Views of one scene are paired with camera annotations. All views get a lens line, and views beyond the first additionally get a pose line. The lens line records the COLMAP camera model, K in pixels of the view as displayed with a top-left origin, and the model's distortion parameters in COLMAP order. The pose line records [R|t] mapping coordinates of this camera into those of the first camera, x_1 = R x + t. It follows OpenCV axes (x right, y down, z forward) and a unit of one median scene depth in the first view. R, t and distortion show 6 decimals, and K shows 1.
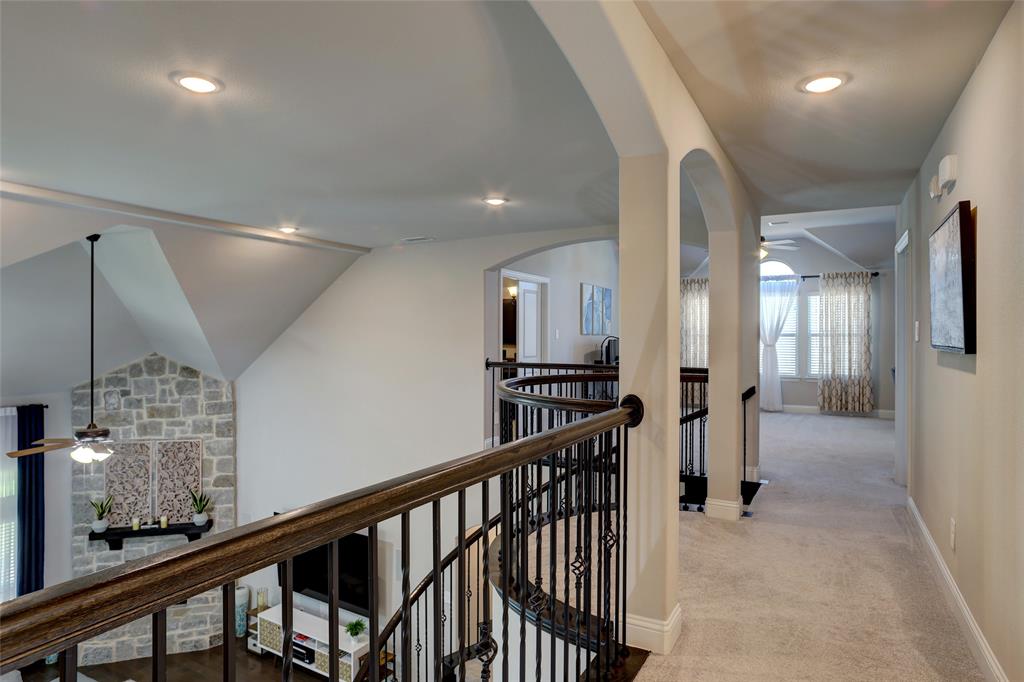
lens RADIAL K [[580.3, 0, 517.3], [0, 580.3, 339.8], [0, 0, 1]] dist [-0.040886, 0.019412]
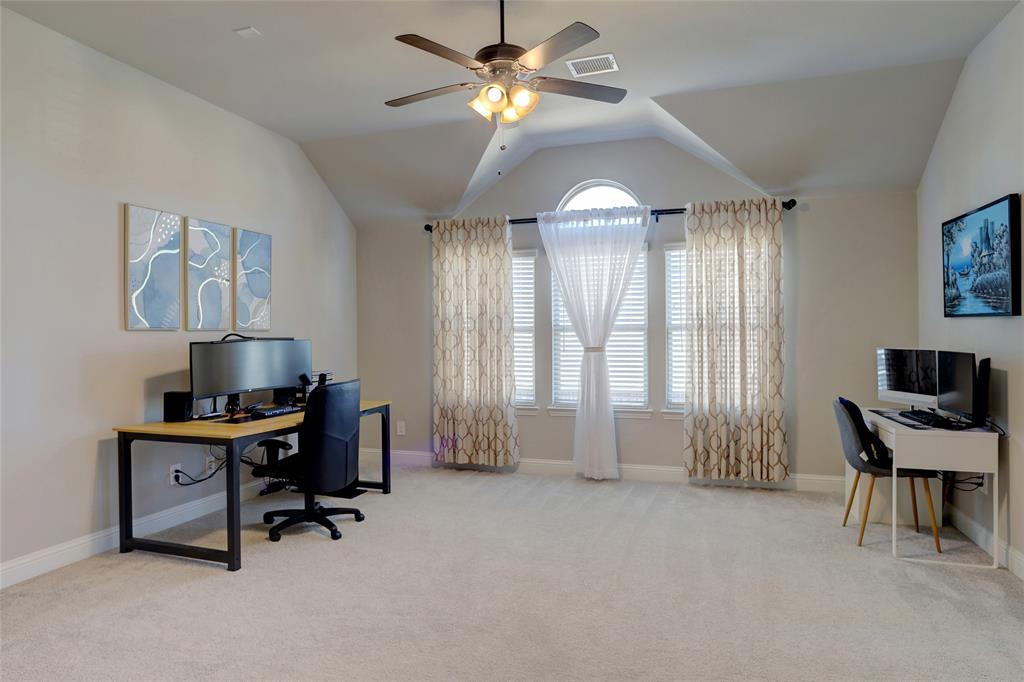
lens RADIAL K [[580.3, 0, 519.3], [0, 580.3, 335.6], [0, 0, 1]] dist [-0.040886, 0.019412]
pose [[0.989188, -0.009879, 0.146322, 0.155713], [0.009301, 0.999946, 0.004634, -0.002295], [-0.146360, -0.003223, 0.989226, 0.263900]]
